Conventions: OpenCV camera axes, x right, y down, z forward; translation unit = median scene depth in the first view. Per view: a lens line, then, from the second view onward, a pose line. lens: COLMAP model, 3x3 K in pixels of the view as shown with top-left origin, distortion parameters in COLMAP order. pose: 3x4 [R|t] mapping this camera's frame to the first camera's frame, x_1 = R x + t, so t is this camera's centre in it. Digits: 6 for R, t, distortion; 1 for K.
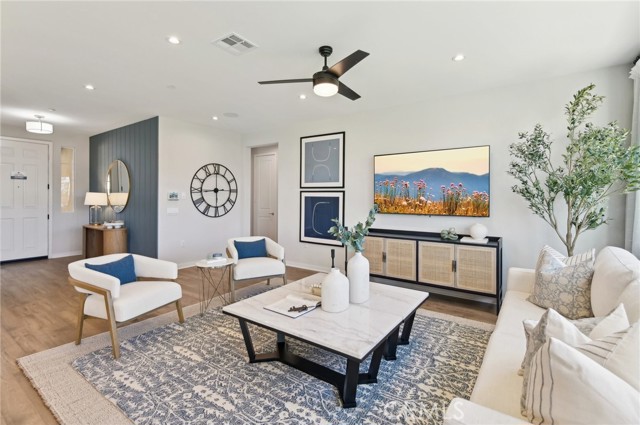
lens RADIAL K [[296.9, 0, 315.0], [0, 296.9, 200.6], [0, 0, 1]] dist [0.003639, -0.001261]
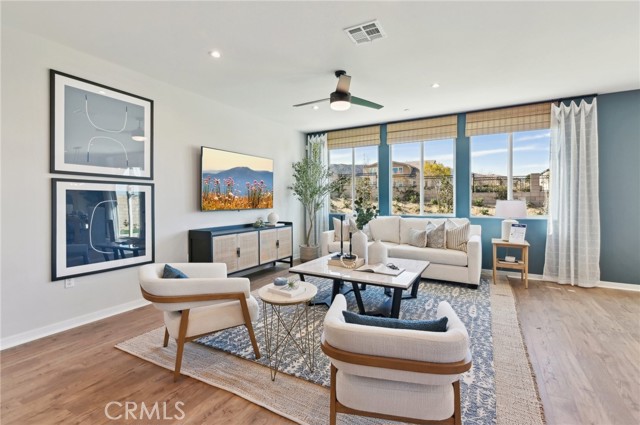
lens RADIAL K [[296.9, 0, 327.6], [0, 296.9, 199.3], [0, 0, 1]] dist [0.003639, -0.001261]
pose [[-0.122171, -0.008470, 0.992473, -0.758561], [0.011428, 0.999885, 0.009940, 0.003699], [-0.992443, 0.012556, -0.122060, 0.769200]]
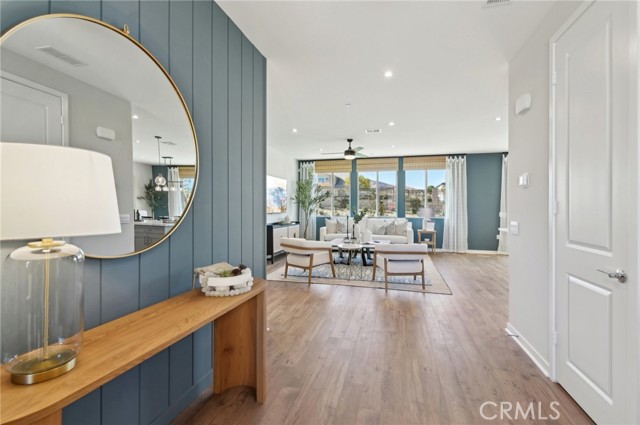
lens RADIAL K [[296.9, 0, 326.9], [0, 296.9, 200.2], [0, 0, 1]] dist [0.003639, -0.001261]
pose [[-0.378680, 0.009530, 0.925479, -1.315260], [0.002505, 0.999954, -0.009271, -0.009026], [-0.925524, -0.001192, -0.378686, 1.313288]]
